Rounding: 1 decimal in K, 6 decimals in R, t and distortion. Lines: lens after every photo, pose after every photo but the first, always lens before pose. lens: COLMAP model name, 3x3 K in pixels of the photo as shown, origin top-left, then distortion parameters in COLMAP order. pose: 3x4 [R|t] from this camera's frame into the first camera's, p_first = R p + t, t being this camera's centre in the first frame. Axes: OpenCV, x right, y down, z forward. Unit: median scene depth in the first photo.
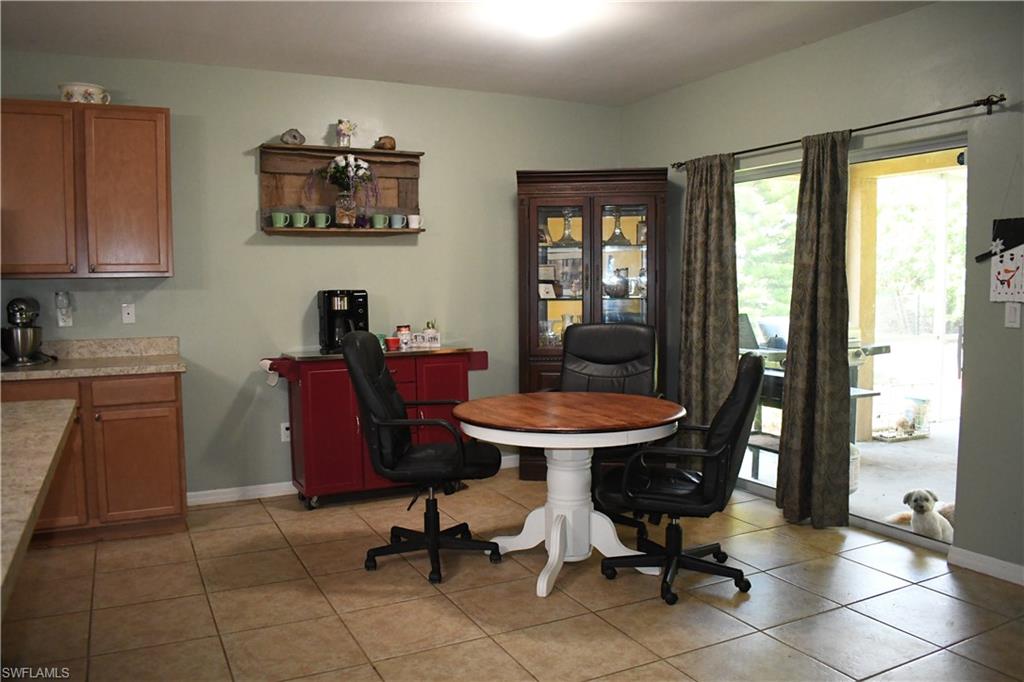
lens RADIAL K [[792.3, 0, 512.0], [0, 792.3, 341.0], [0, 0, 1]] dist [-0.097993, 0.013910]
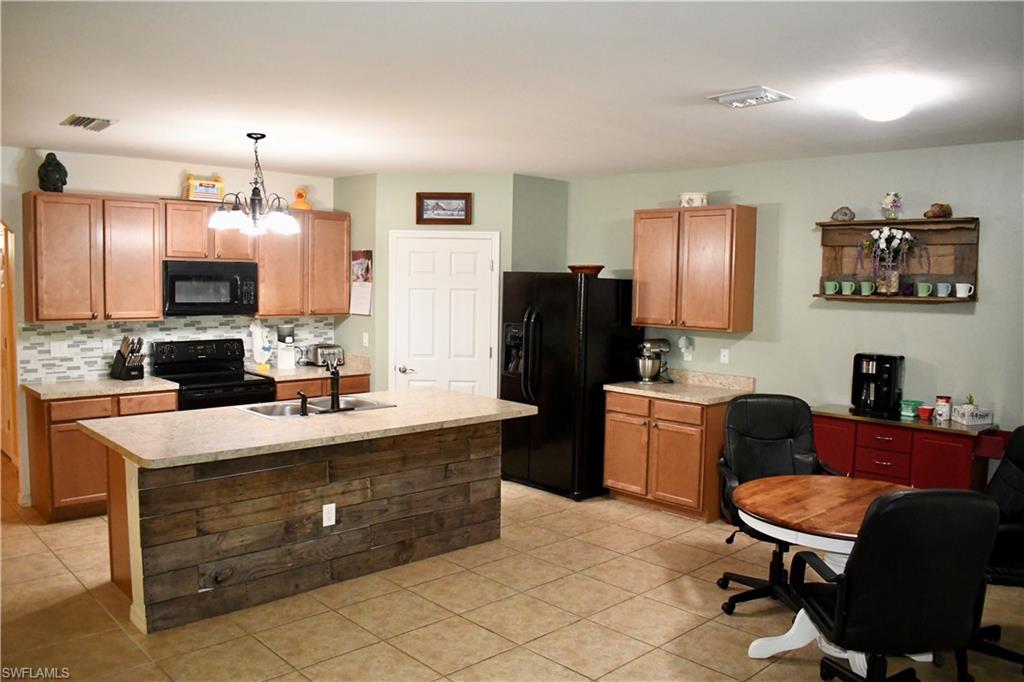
lens RADIAL K [[792.3, 0, 512.0], [0, 792.3, 341.0], [0, 0, 1]] dist [-0.097993, 0.013910]
pose [[0.290539, 0.085558, -0.953030, 0.650181], [-0.093428, 0.993772, 0.060733, -0.102853], [0.952291, 0.071394, 0.296723, 0.228566]]
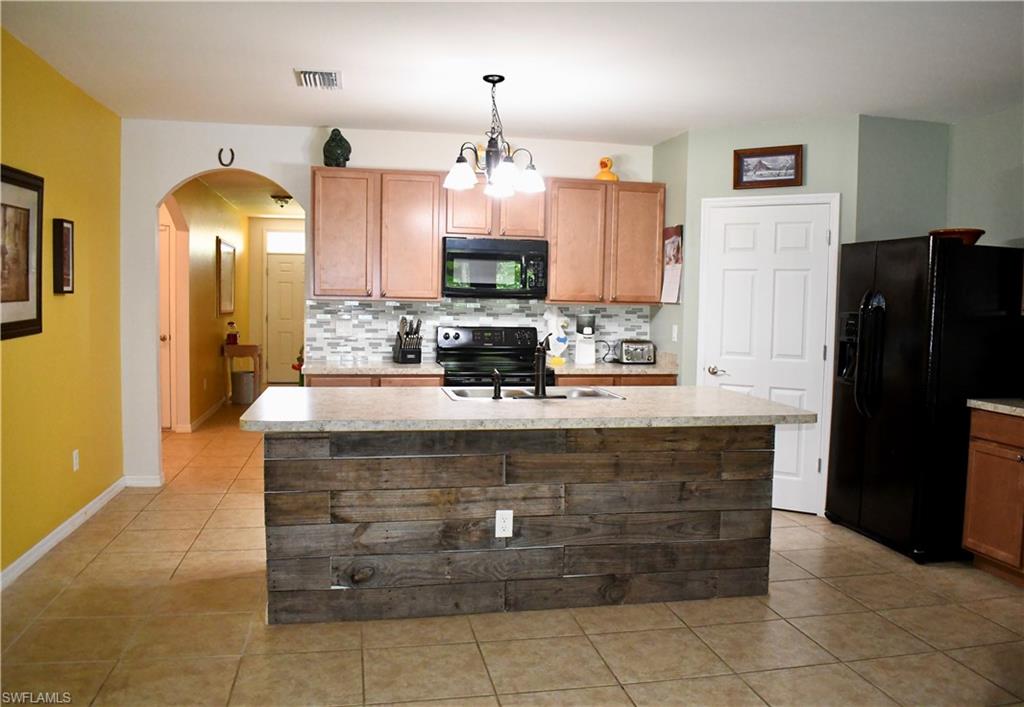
lens RADIAL K [[823.4, 0, 512.0], [0, 823.4, 353.5], [0, 0, 1]] dist [-0.099621, 0.002796]
pose [[-0.256112, 0.067450, -0.964291, 0.452932], [-0.092202, 0.991310, 0.093828, -0.053835], [0.962240, 0.112940, -0.247668, 0.488871]]
